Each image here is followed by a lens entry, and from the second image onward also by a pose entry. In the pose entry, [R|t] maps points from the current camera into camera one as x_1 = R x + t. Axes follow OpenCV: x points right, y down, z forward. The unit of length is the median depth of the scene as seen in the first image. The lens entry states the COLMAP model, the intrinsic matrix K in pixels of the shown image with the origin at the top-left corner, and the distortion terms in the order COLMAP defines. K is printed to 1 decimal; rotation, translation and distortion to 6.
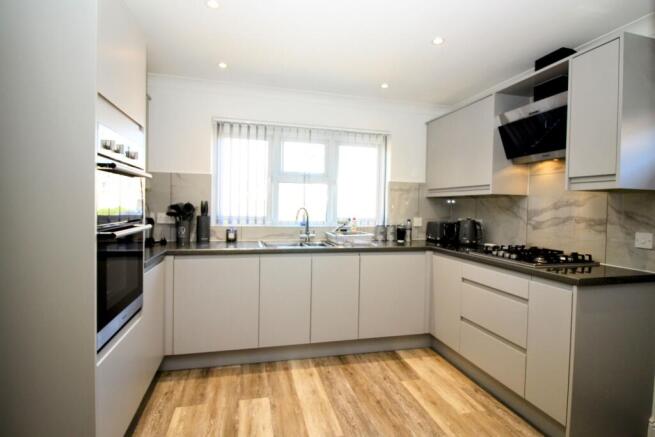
lens RADIAL K [[327.1, 0, 327.5], [0, 327.1, 218.5], [0, 0, 1]] dist [-0.000844, -0.000616]
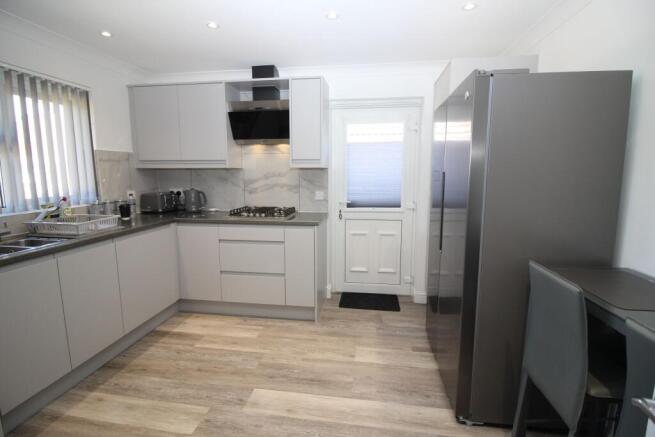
lens RADIAL K [[302.3, 0, 327.5], [0, 302.3, 218.5], [0, 0, 1]] dist [0.000348, -0.012670]
pose [[0.388167, -0.156670, 0.908174, -0.409658], [0.041501, 0.987416, 0.152602, -0.044478], [-0.920654, -0.021545, 0.389784, 0.207133]]
